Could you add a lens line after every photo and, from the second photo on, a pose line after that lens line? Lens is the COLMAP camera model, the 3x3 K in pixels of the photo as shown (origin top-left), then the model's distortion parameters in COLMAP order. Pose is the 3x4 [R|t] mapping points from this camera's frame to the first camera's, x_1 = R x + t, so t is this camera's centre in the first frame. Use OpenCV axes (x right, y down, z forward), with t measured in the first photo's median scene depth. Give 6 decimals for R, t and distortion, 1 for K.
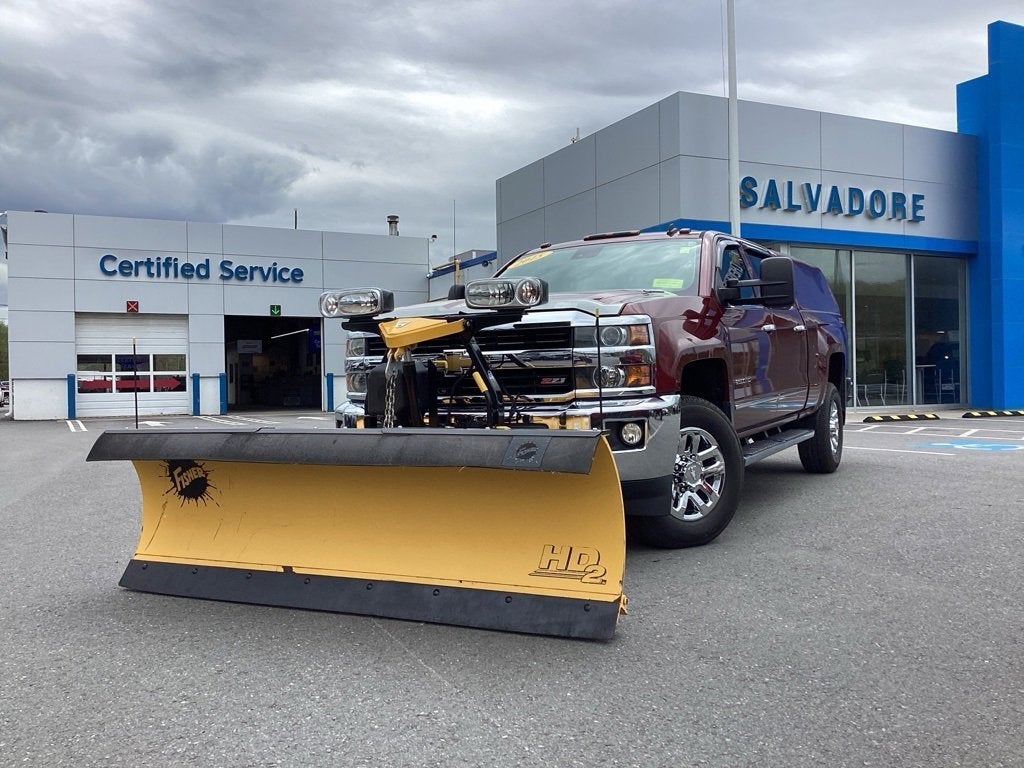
lens RADIAL K [[918.2, 0, 512.0], [0, 918.2, 384.0], [0, 0, 1]] dist [0.094629, -0.162275]
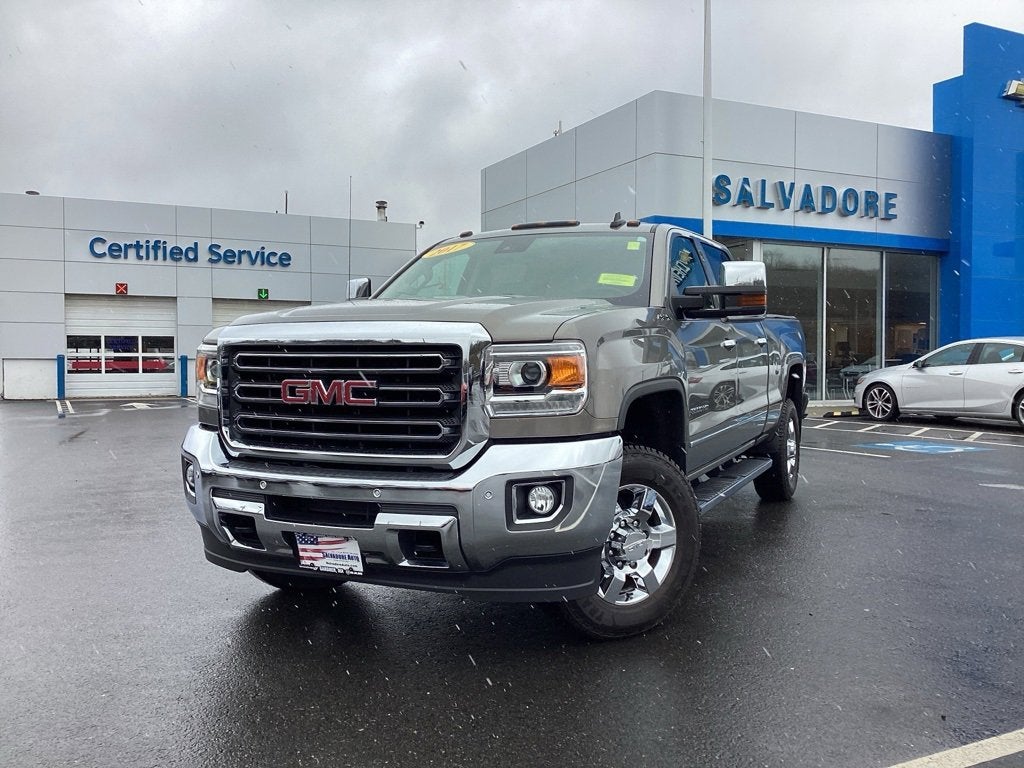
lens RADIAL K [[918.2, 0, 512.0], [0, 918.2, 384.0], [0, 0, 1]] dist [0.094629, -0.162275]
pose [[0.999890, 0.014471, 0.003227, 0.016836], [-0.014542, 0.999620, 0.023403, -0.009673], [-0.002887, -0.023448, 0.999721, -0.019084]]
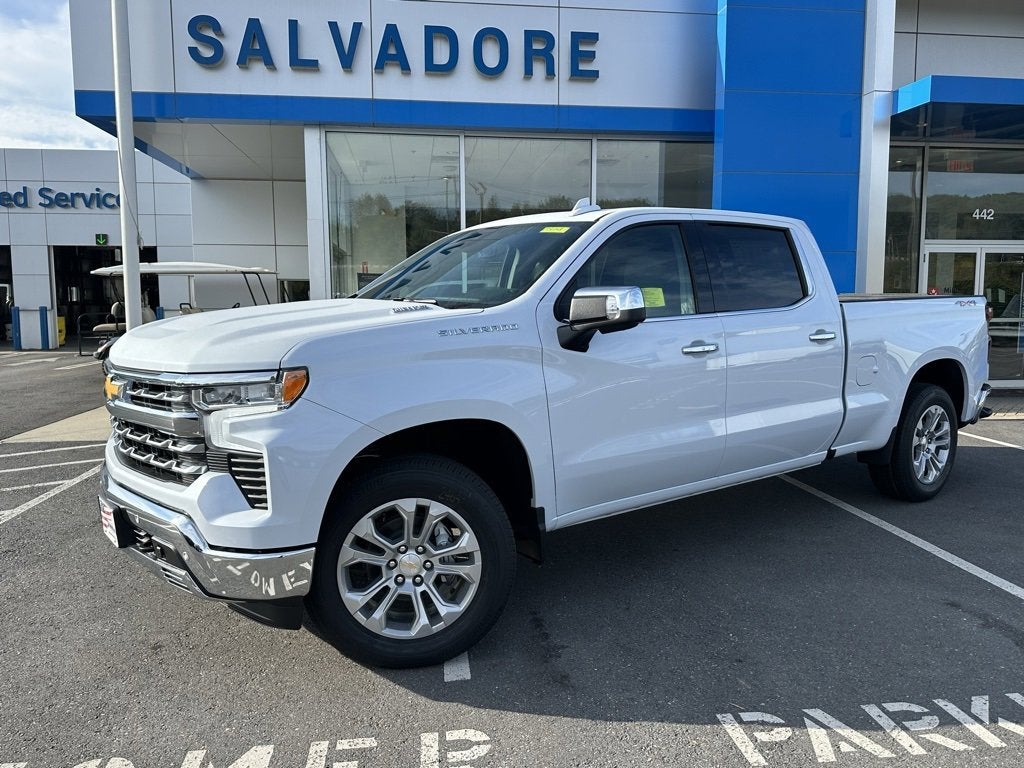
lens RADIAL K [[801.0, 0, 512.0], [0, 801.0, 384.0], [0, 0, 1]] dist [-0.006695, -0.007823]
pose [[0.945086, 0.049704, -0.323021, 0.460998], [-0.016553, 0.994379, 0.104578, -0.027803], [0.326404, -0.093488, 0.940596, 0.394916]]
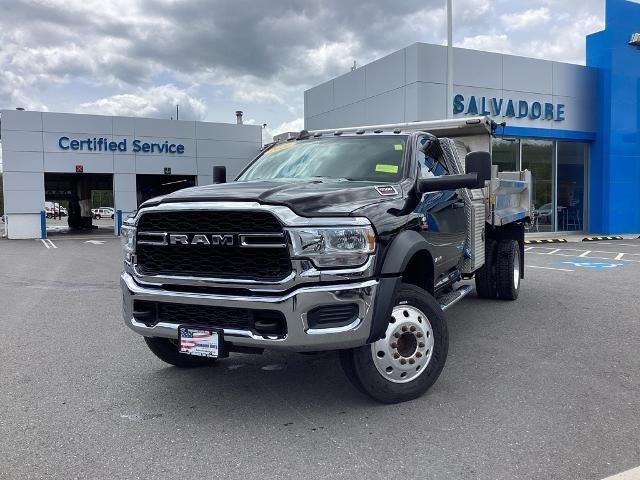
lens RADIAL K [[573.9, 0, 320.0], [0, 573.9, 240.0], [0, 0, 1]] dist [0.094629, -0.162275]
pose [[0.999840, 0.000055, 0.017898, -0.007022], [-0.001031, 0.998512, 0.054520, -0.015541], [-0.017868, -0.054529, 0.998352, -0.027713]]
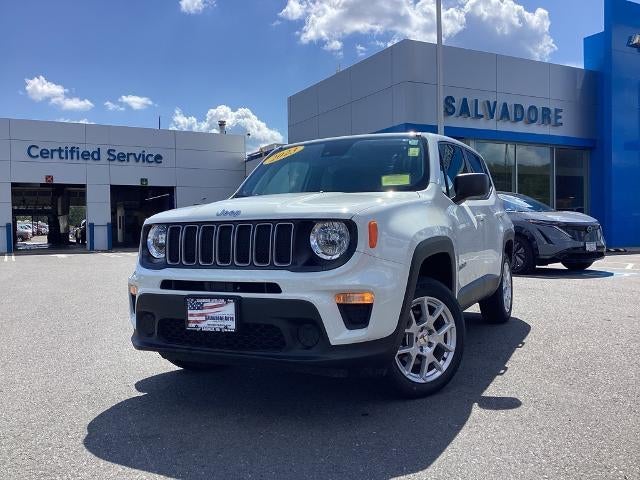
lens RADIAL K [[578.0, 0, 320.0], [0, 578.0, 240.0], [0, 0, 1]] dist [0.071757, -0.133342]
pose [[0.999662, 0.002019, 0.025908, 0.012284], [-0.002504, 0.999822, 0.018674, -0.001651], [-0.025866, -0.018732, 0.999490, 0.029062]]
